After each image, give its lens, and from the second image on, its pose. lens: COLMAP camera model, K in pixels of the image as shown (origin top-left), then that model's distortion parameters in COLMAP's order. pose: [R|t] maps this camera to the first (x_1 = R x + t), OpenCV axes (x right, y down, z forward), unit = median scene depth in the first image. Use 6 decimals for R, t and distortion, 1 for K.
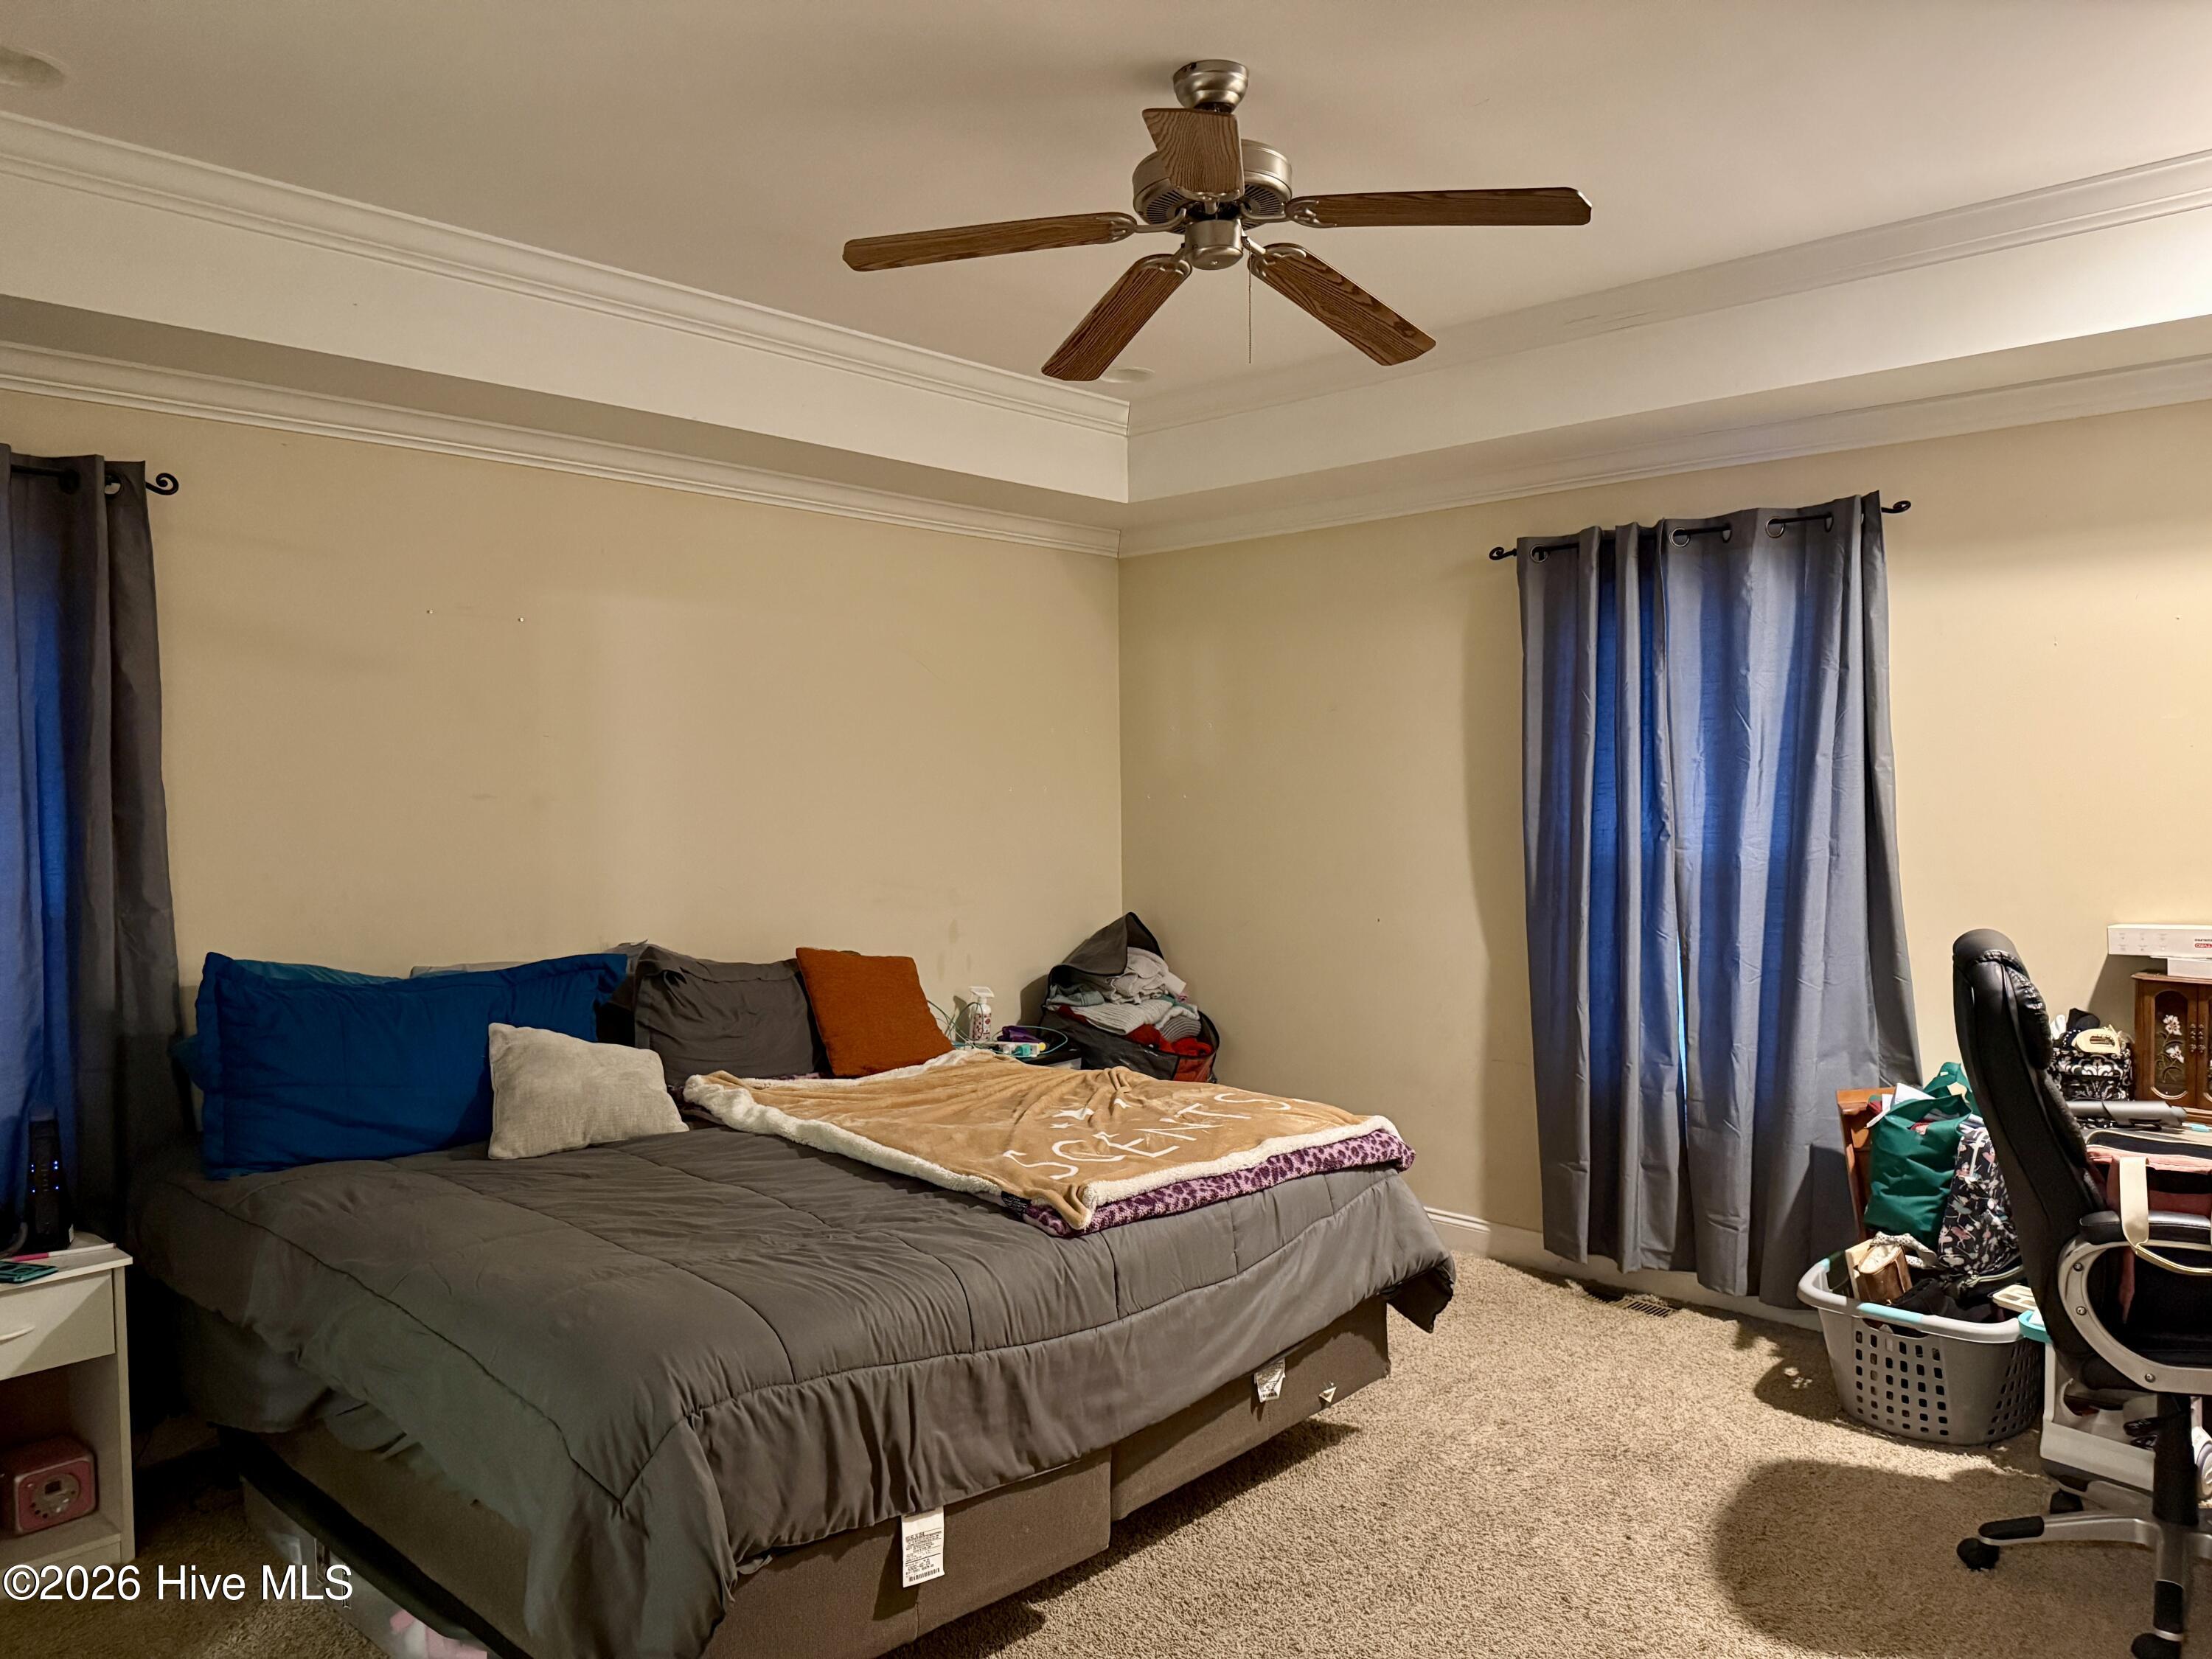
lens RADIAL K [[1568.4, 0, 1107.8], [0, 1568.4, 825.4], [0, 0, 1]] dist [0.064373, -0.073000]
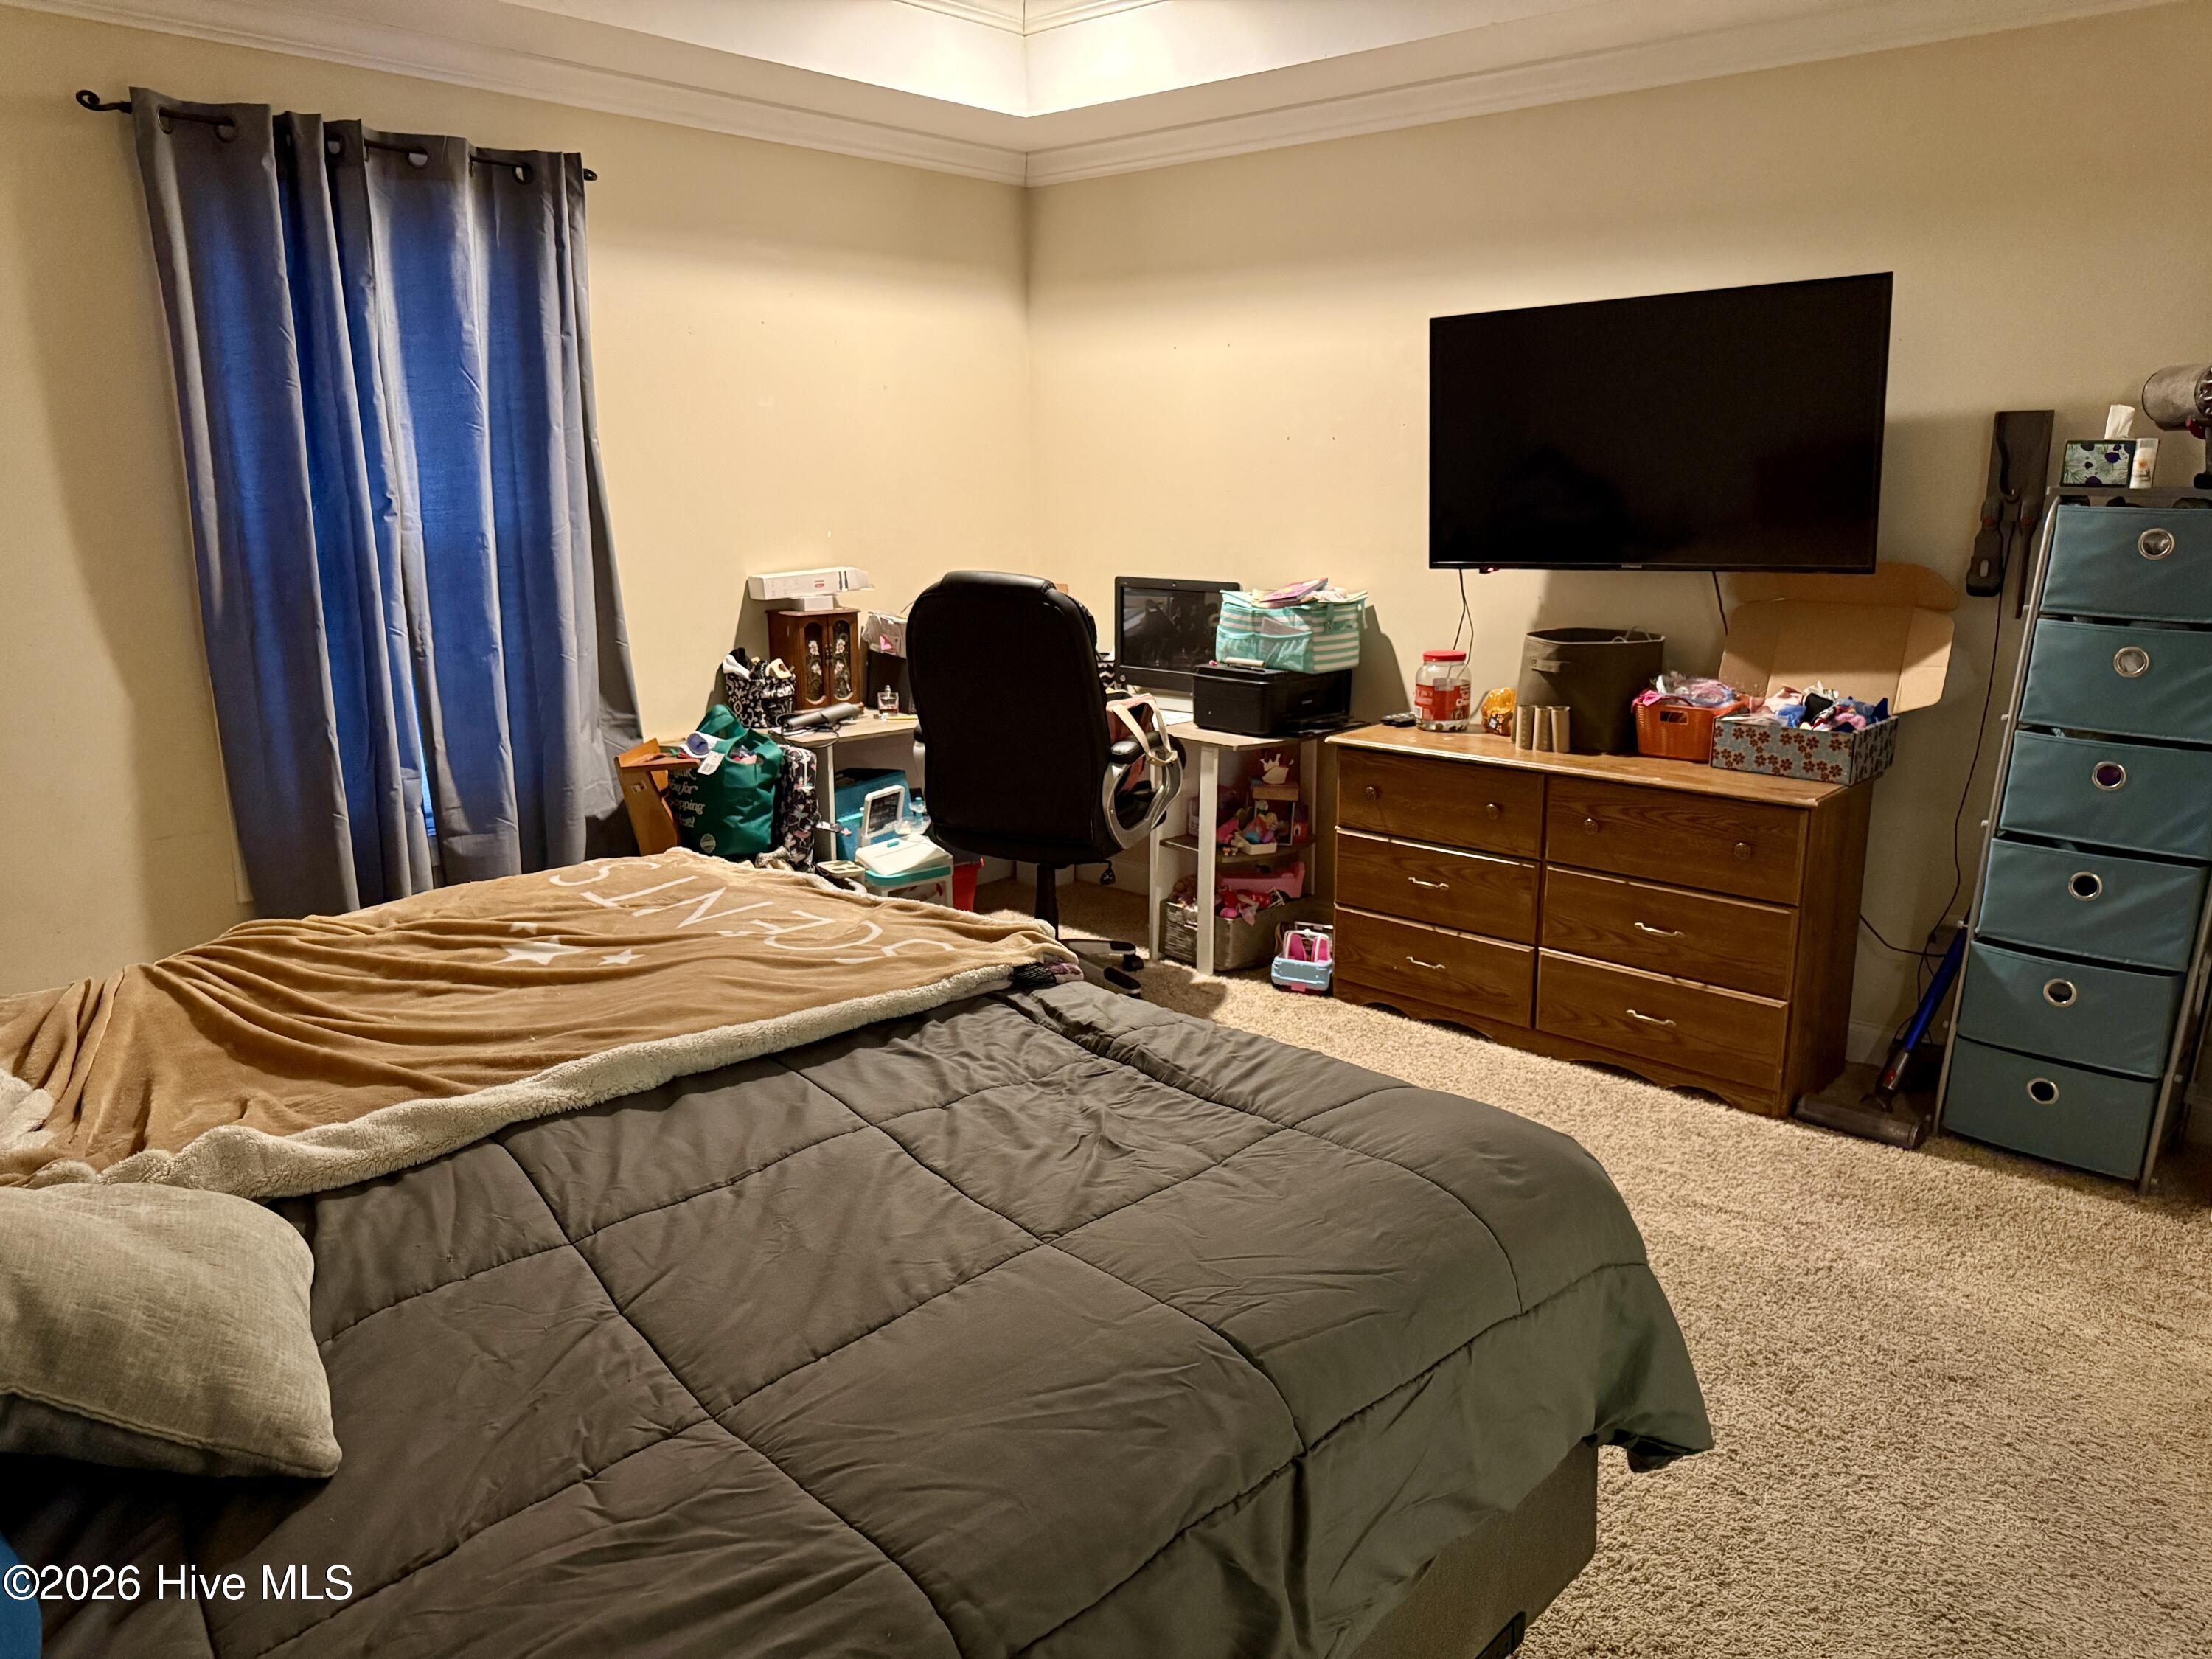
lens RADIAL K [[1568.4, 0, 1107.8], [0, 1568.4, 825.4], [0, 0, 1]] dist [0.064373, -0.073000]
pose [[-0.002805, -0.210608, 0.977567, -0.632861], [0.026881, 0.977201, 0.210606, 0.000227], [-0.999635, 0.026869, 0.002921, 0.738380]]
